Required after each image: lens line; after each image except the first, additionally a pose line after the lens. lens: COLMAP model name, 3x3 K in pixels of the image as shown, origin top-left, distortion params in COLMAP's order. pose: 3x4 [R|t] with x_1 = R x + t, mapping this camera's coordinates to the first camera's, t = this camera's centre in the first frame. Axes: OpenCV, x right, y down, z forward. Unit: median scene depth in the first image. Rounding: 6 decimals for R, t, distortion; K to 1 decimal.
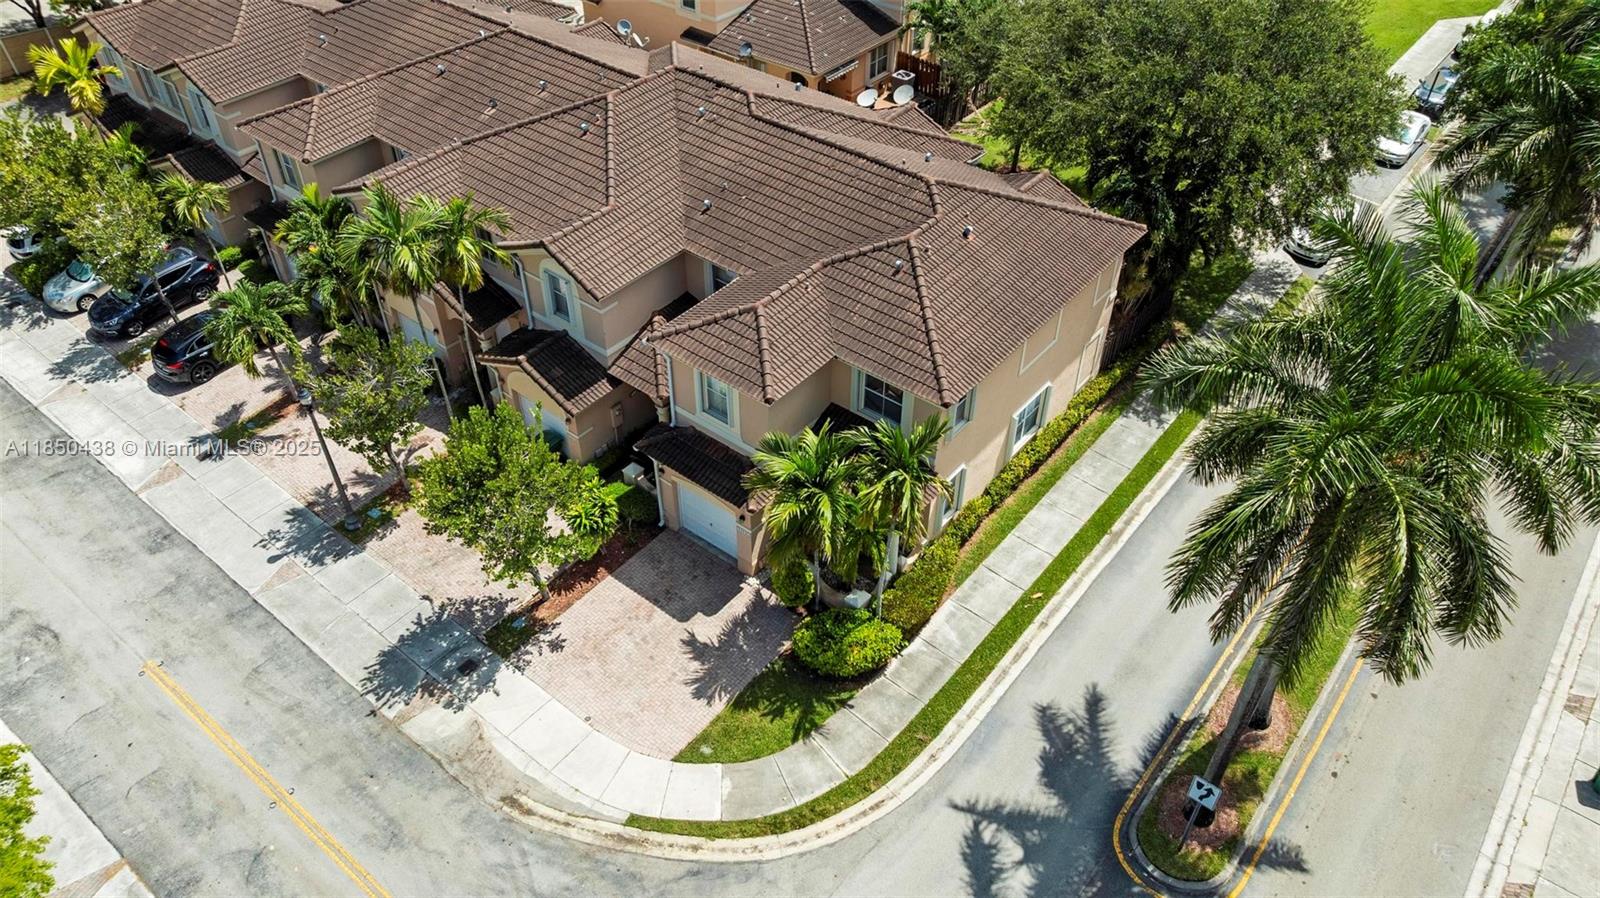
lens RADIAL K [[1122.2, 0, 805.0], [0, 1122.2, 447.5], [0, 0, 1]] dist [-0.013219, 0.002643]
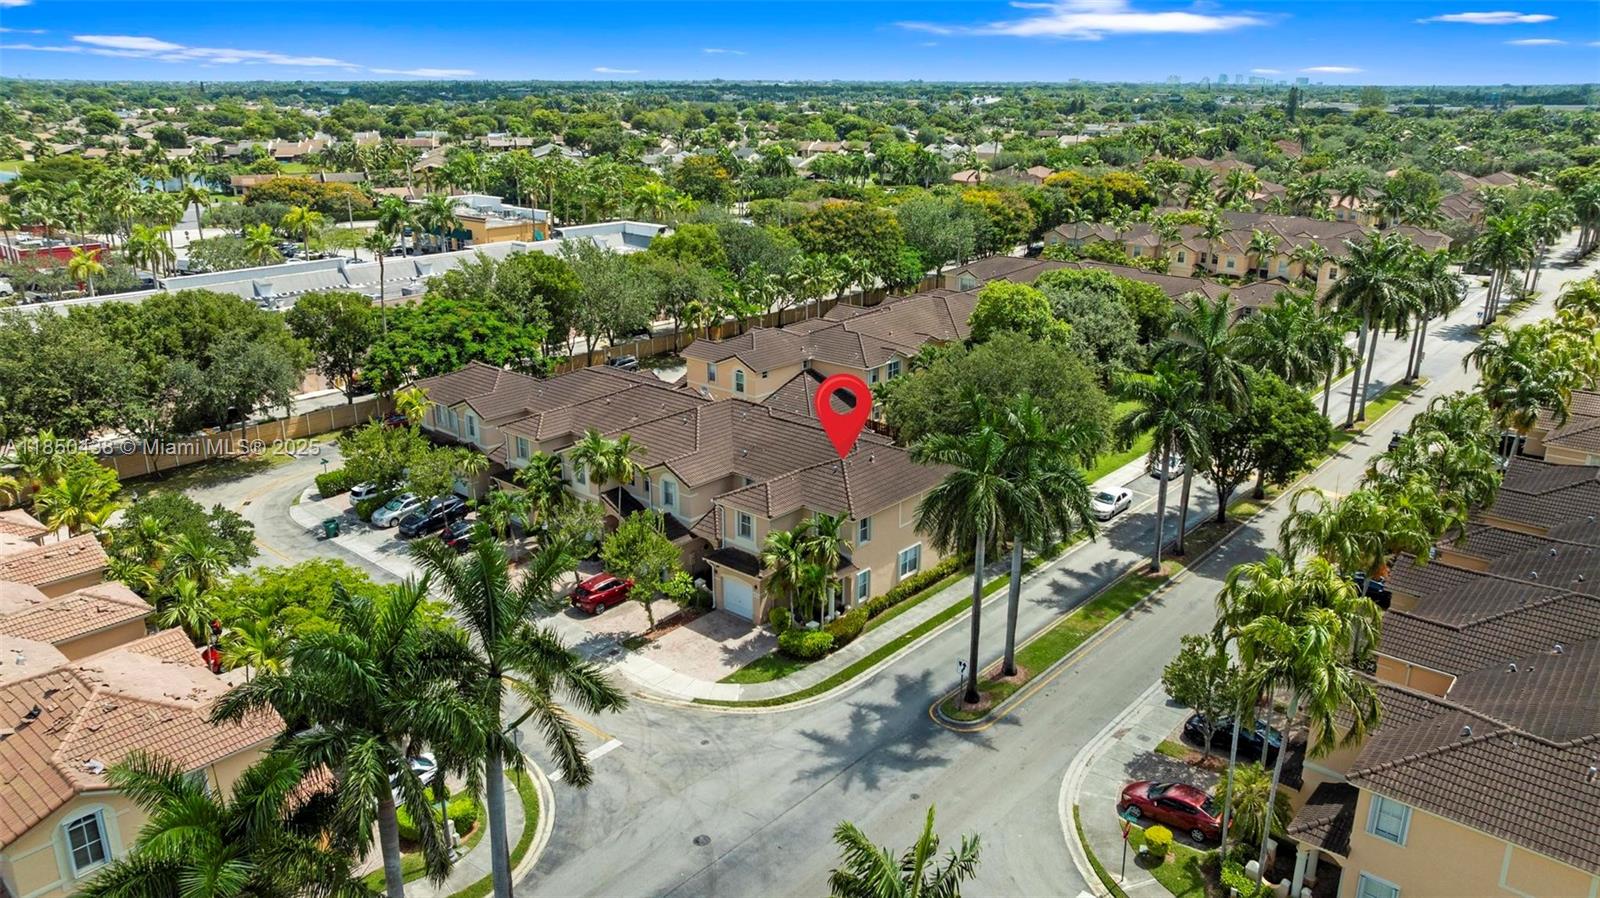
lens RADIAL K [[1122.2, 0, 805.0], [0, 1122.2, 447.5], [0, 0, 1]] dist [-0.013219, 0.002643]
pose [[0.999304, 0.009797, -0.035982, 0.104208], [-0.023149, 0.919435, -0.392559, 0.637918], [0.029237, 0.393119, 0.919023, -0.956208]]
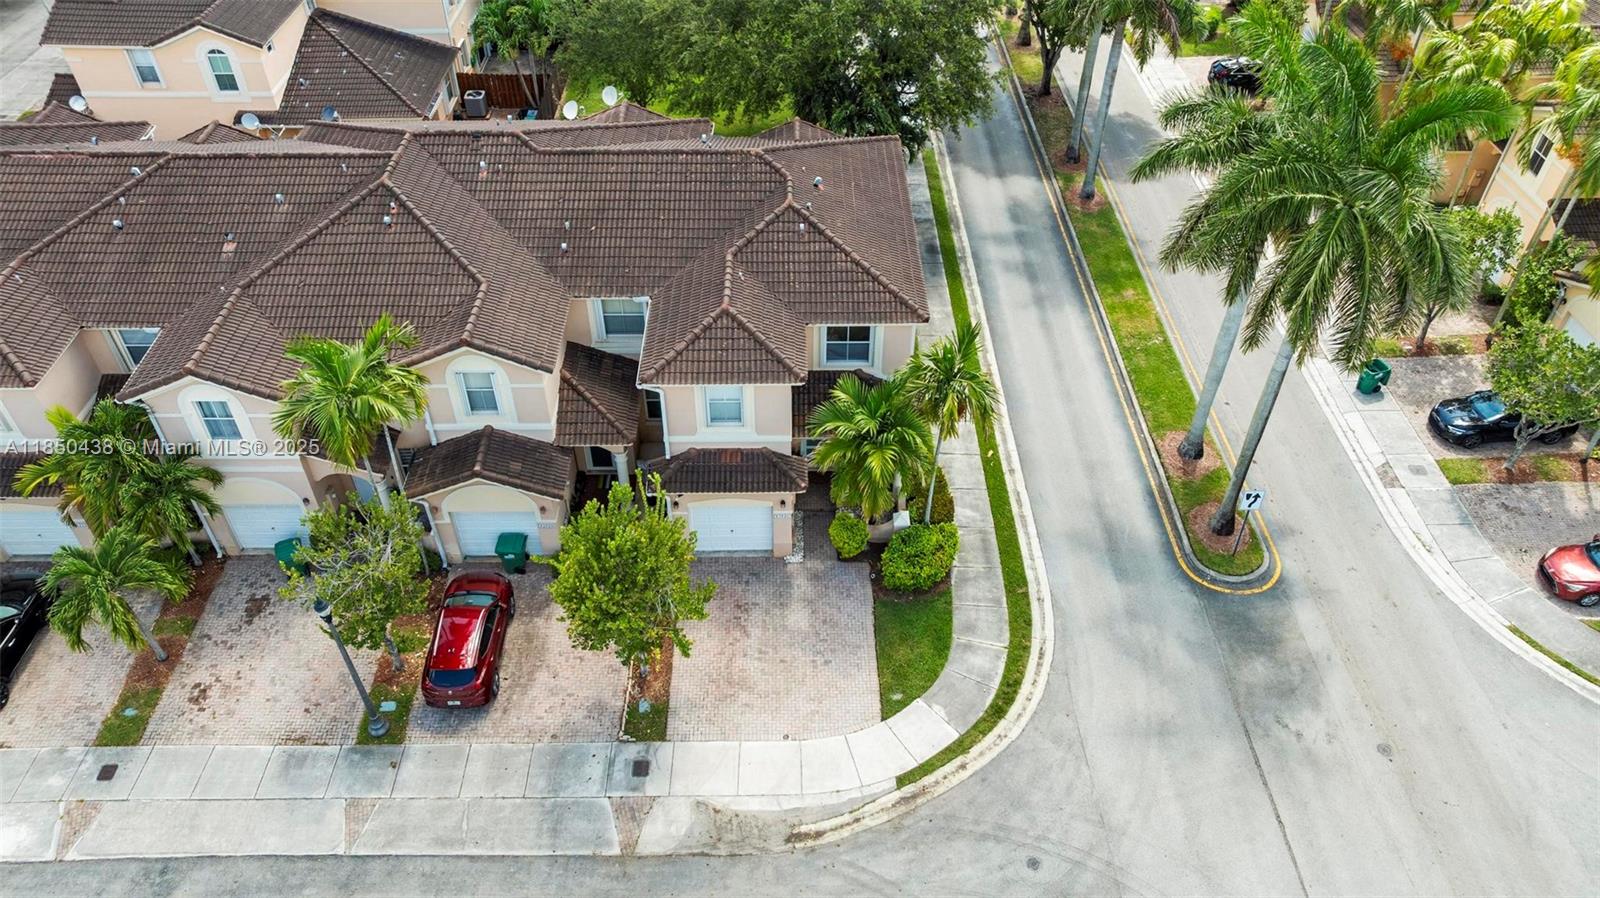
lens RADIAL K [[1122.2, 0, 805.0], [0, 1122.2, 447.5], [0, 0, 1]] dist [-0.013219, 0.002643]
pose [[0.771105, -0.427456, 0.471888, -0.531586], [0.420705, 0.898362, 0.126306, -0.110981], [-0.477917, 0.101130, 0.872564, 0.077539]]
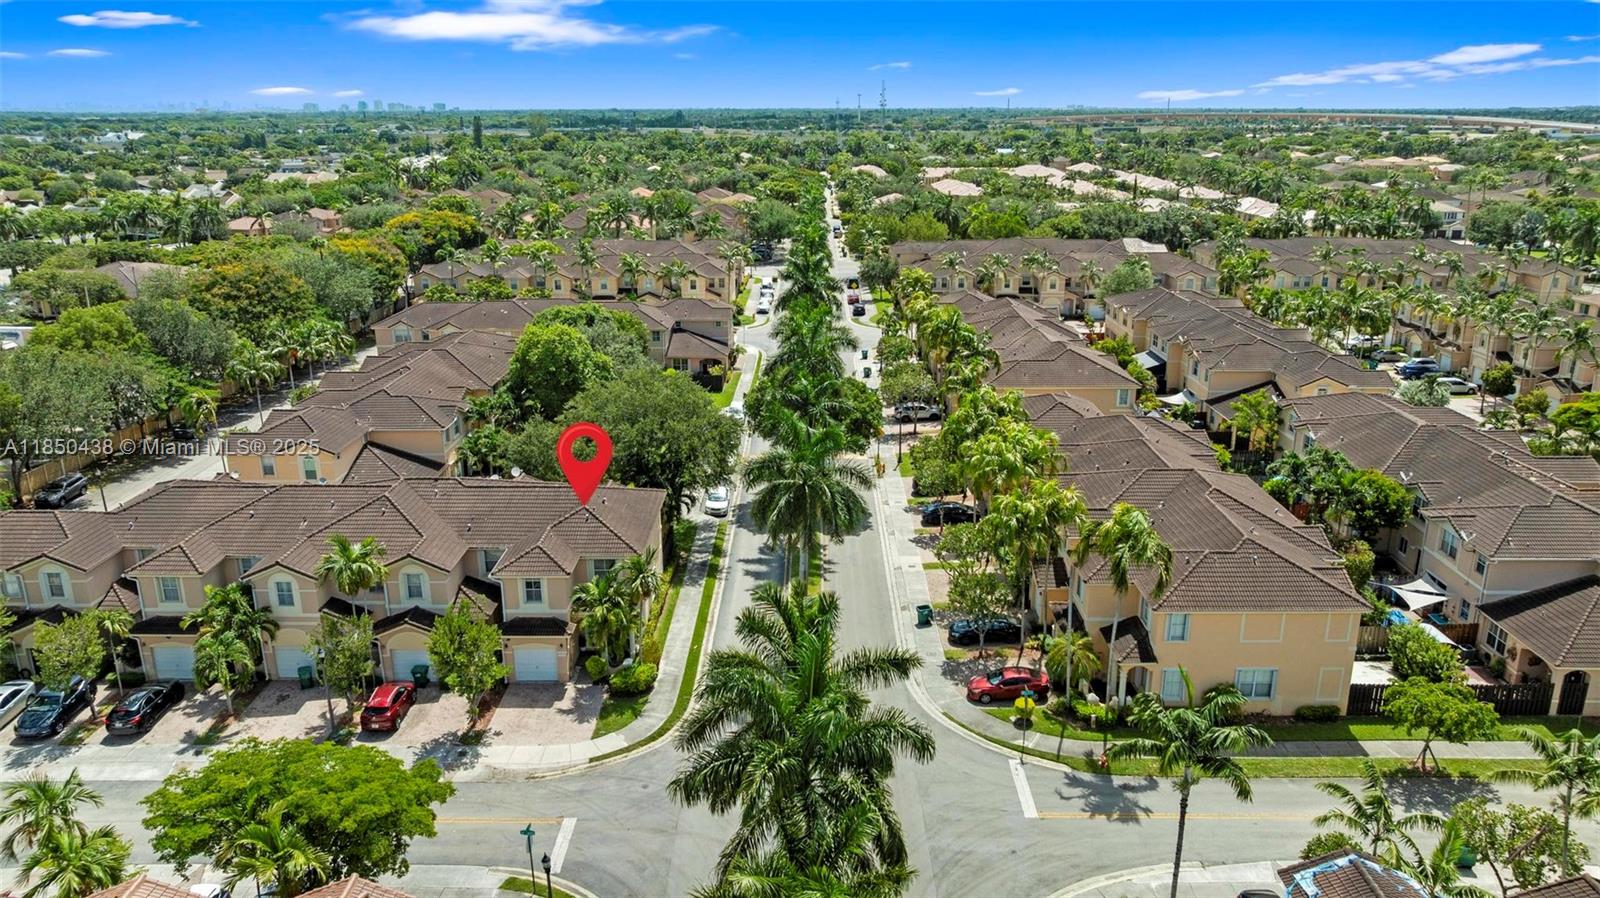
lens RADIAL K [[1127.0, 0, 804.0], [0, 1127.0, 446.1], [0, 0, 1]] dist [-0.027648, 0.034741]
pose [[0.786148, -0.187312, 0.588970, -0.872907], [0.414352, 0.866813, -0.277395, 0.514111], [-0.458567, 0.462114, 0.759056, -0.941309]]
